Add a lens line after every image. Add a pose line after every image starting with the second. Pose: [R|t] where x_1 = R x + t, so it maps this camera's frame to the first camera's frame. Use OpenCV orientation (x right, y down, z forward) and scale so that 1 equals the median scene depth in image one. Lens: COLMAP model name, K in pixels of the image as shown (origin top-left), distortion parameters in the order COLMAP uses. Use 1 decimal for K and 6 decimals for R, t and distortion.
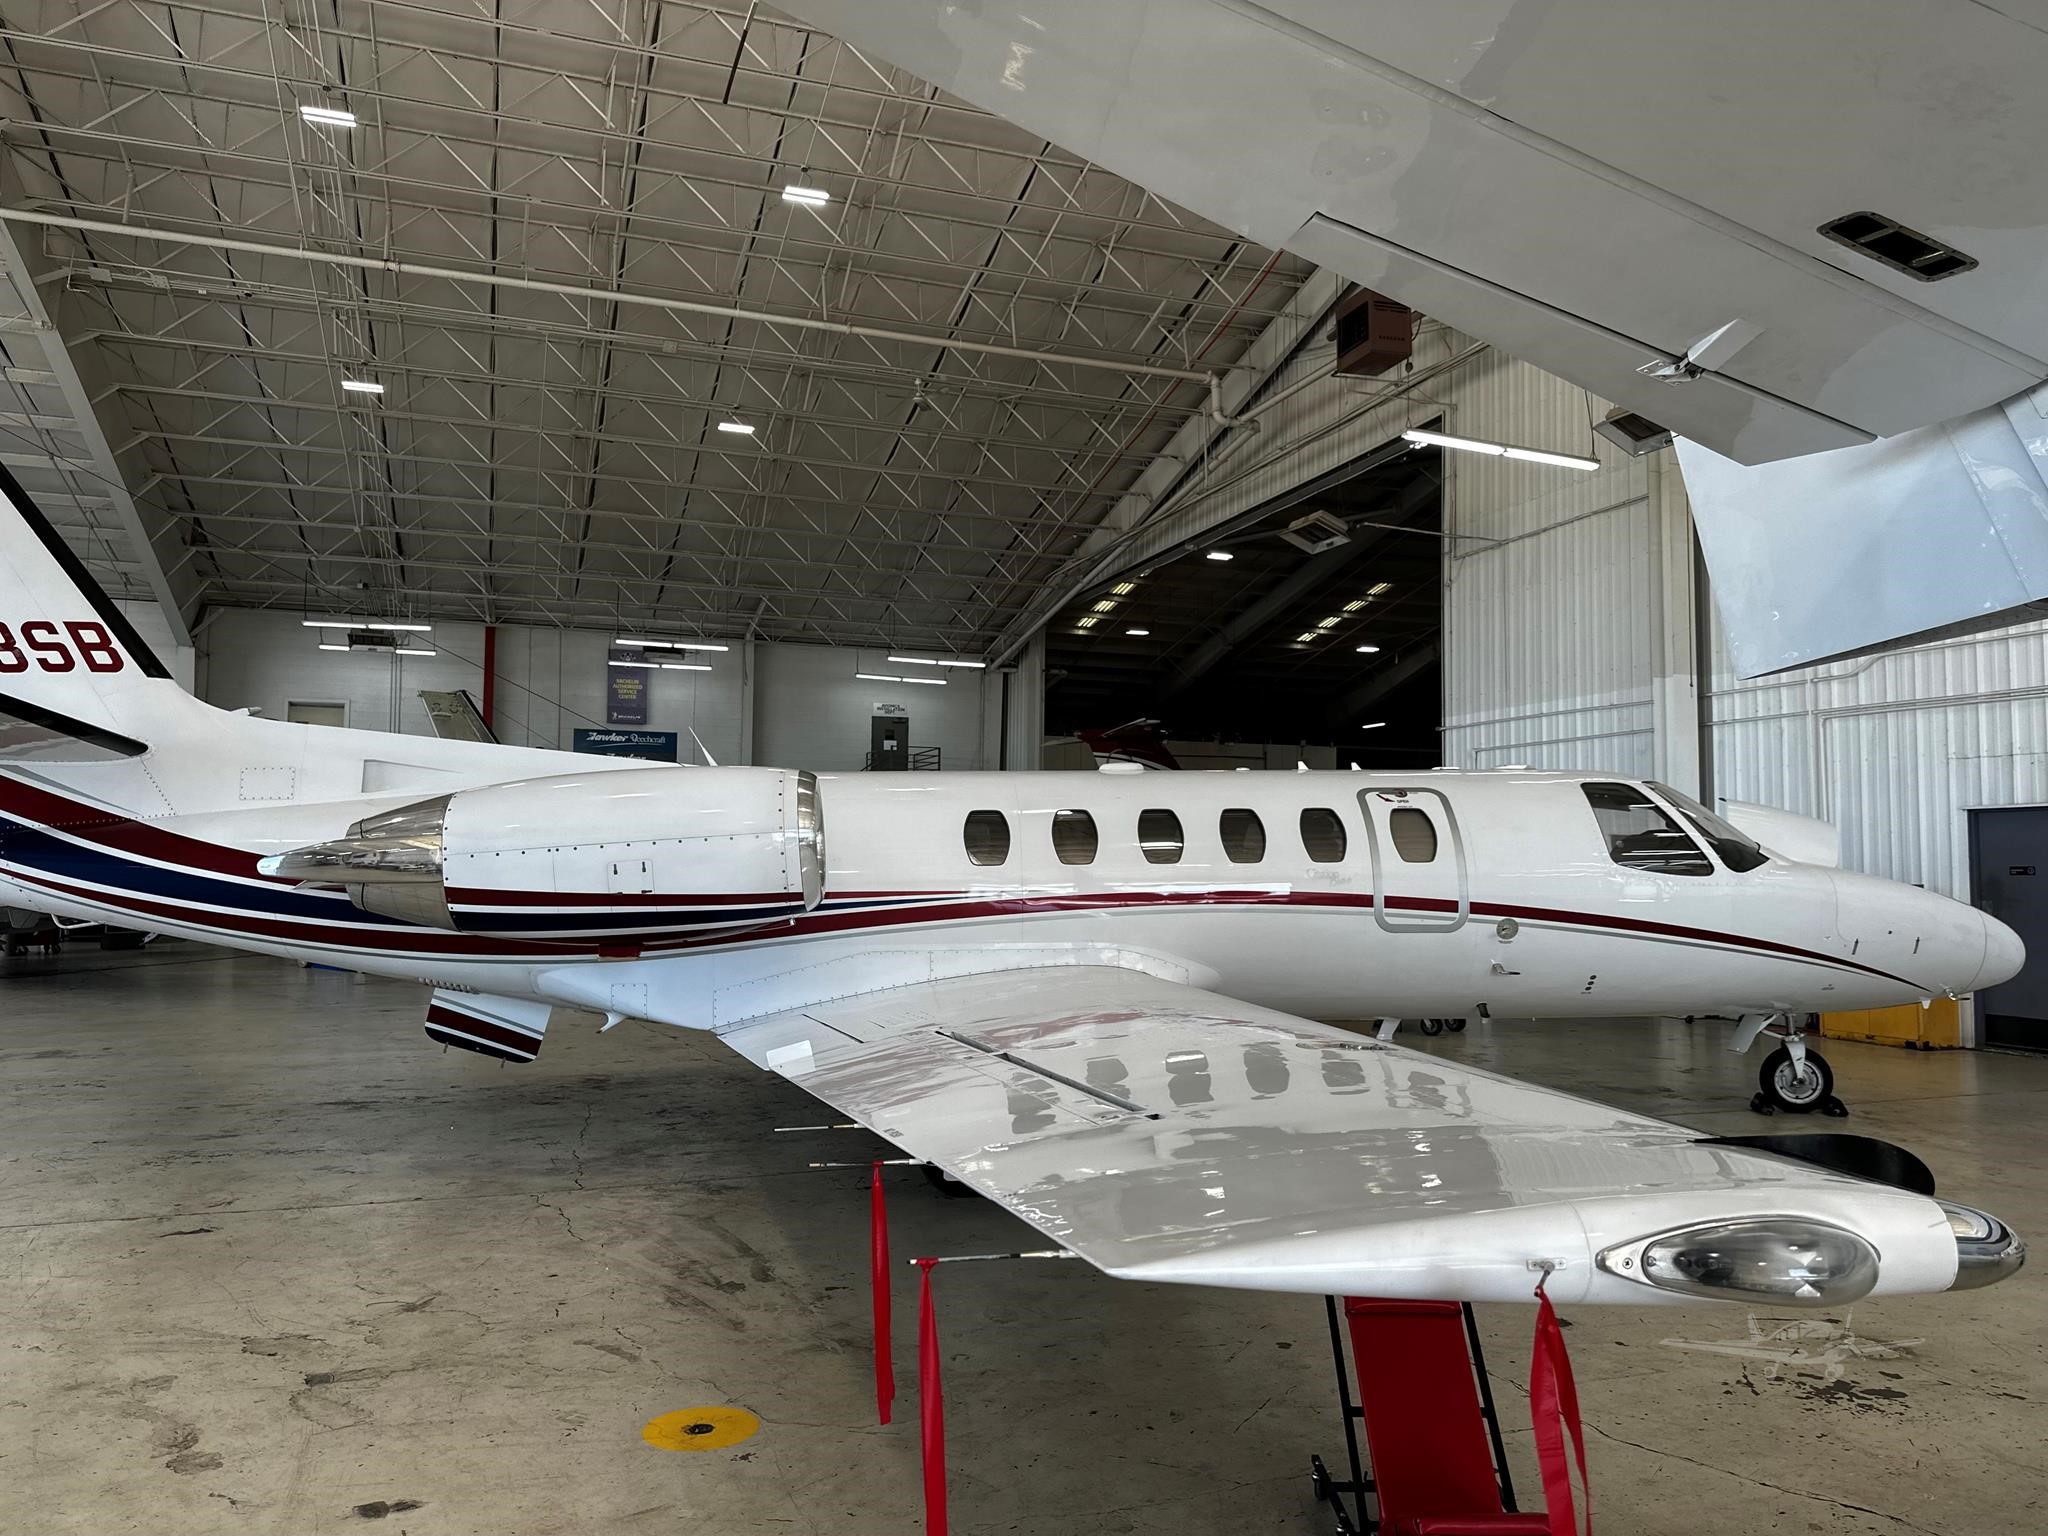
lens RADIAL K [[1436.8, 0, 1024.0], [0, 1436.8, 768.0], [0, 0, 1]] dist [0.087866, -0.099446]
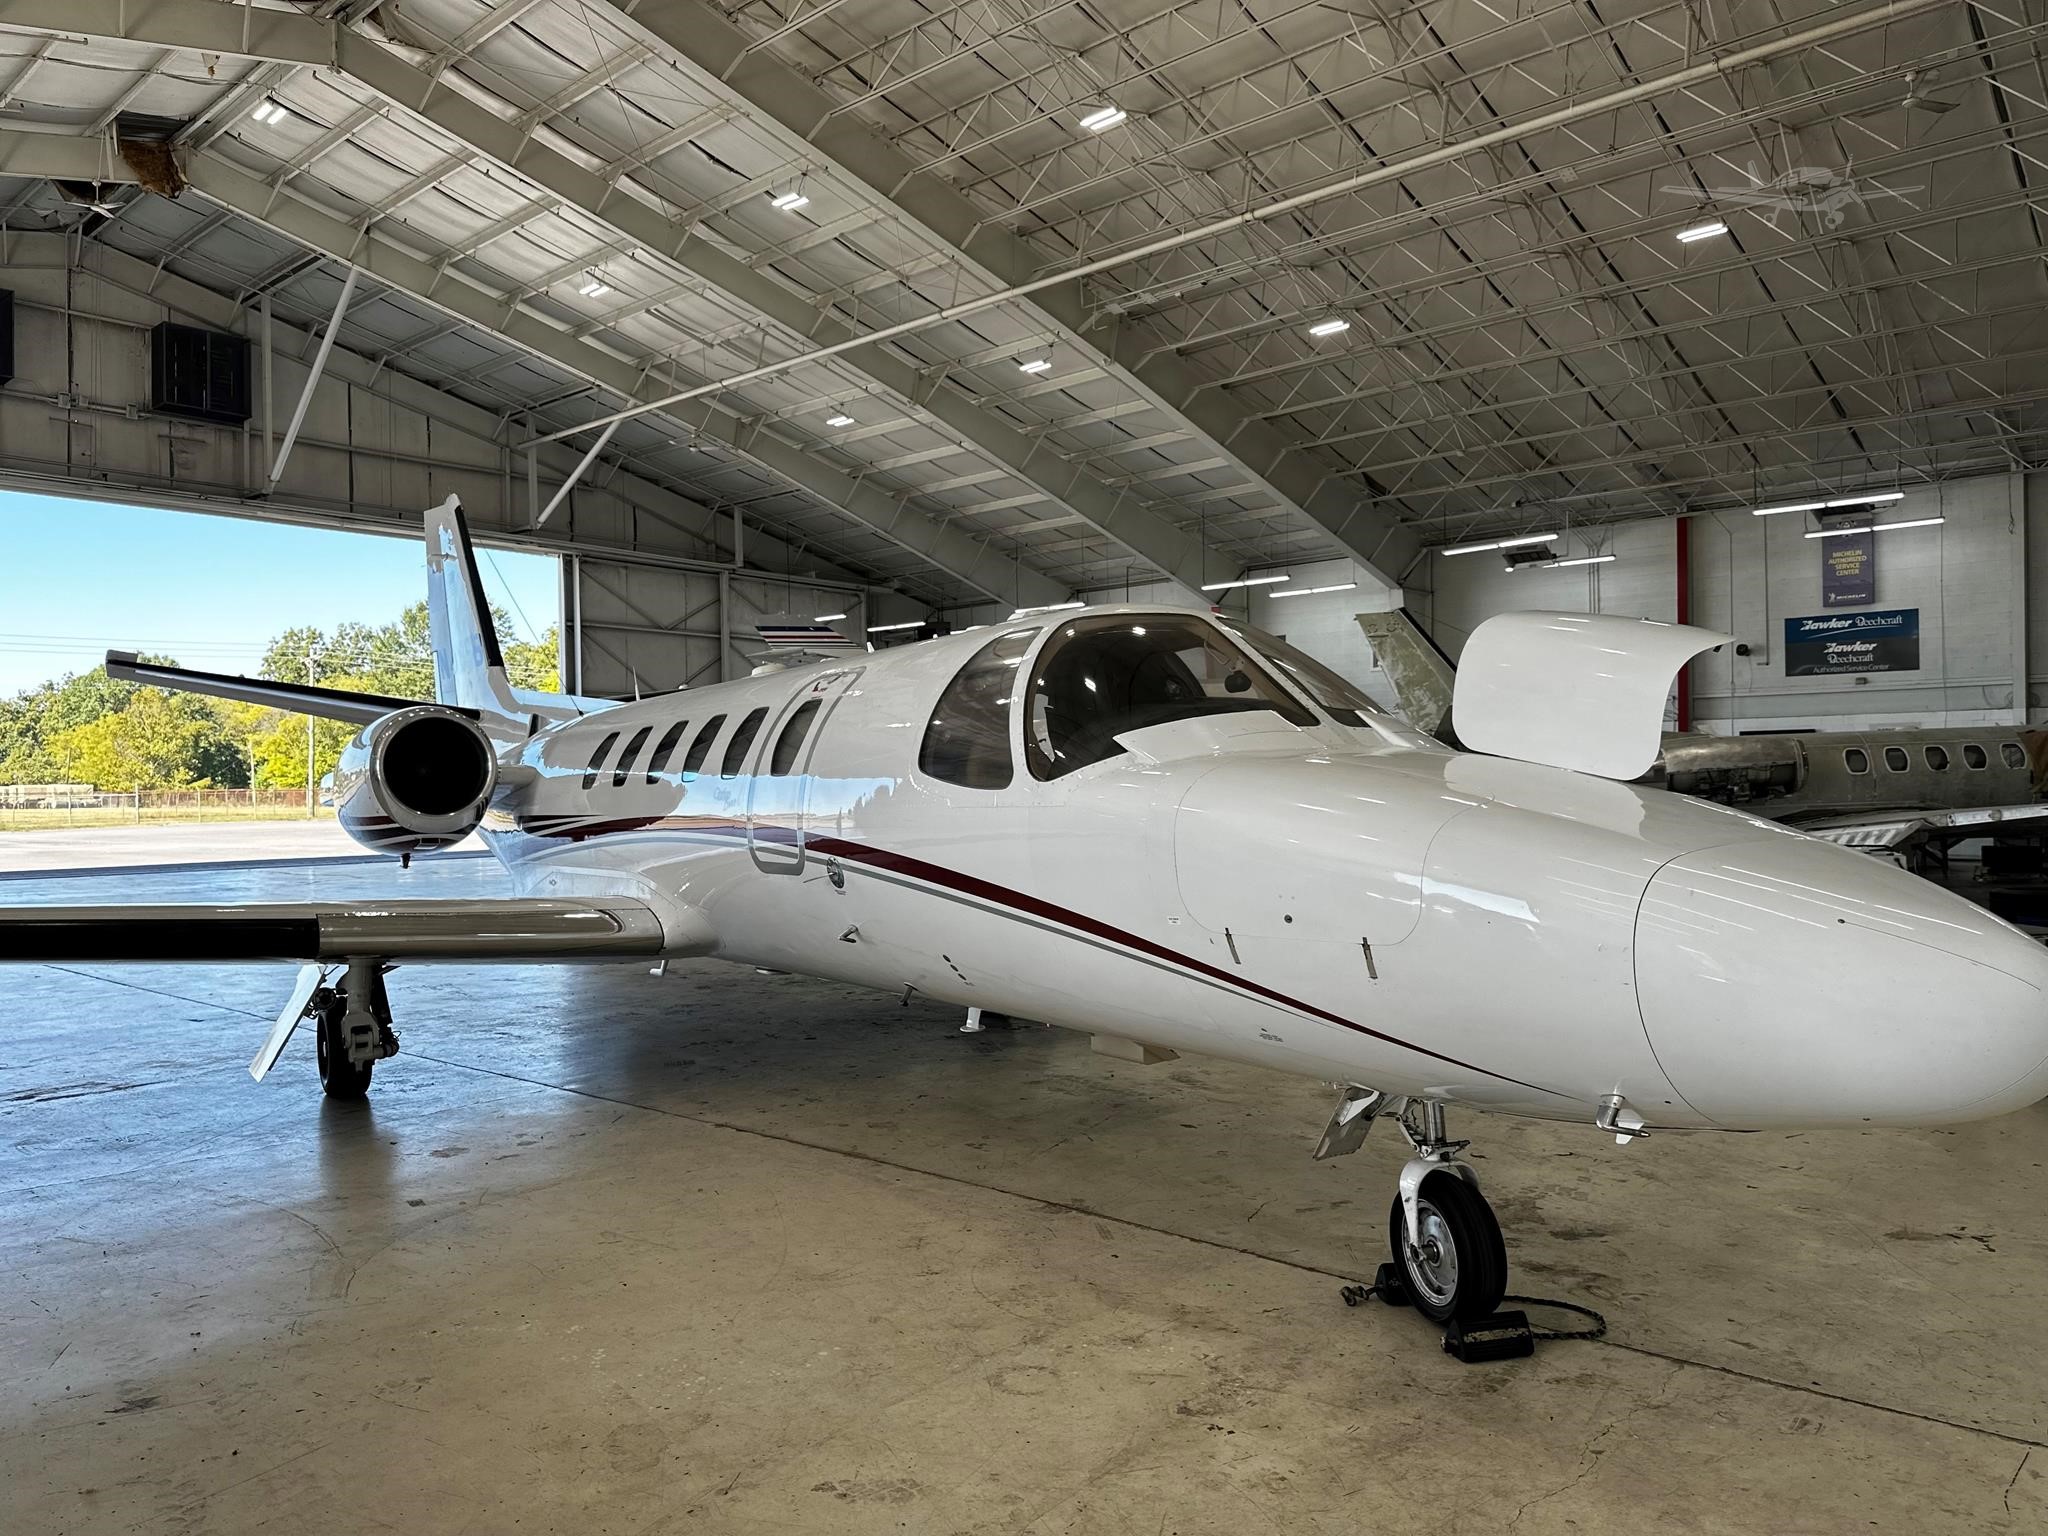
lens RADIAL K [[1436.8, 0, 1024.0], [0, 1436.8, 768.0], [0, 0, 1]] dist [0.087866, -0.099446]
pose [[0.476625, -0.023476, -0.878793, 0.256826], [0.074866, 0.997096, 0.013968, 0.016586], [0.875913, -0.072449, 0.476998, 0.211040]]
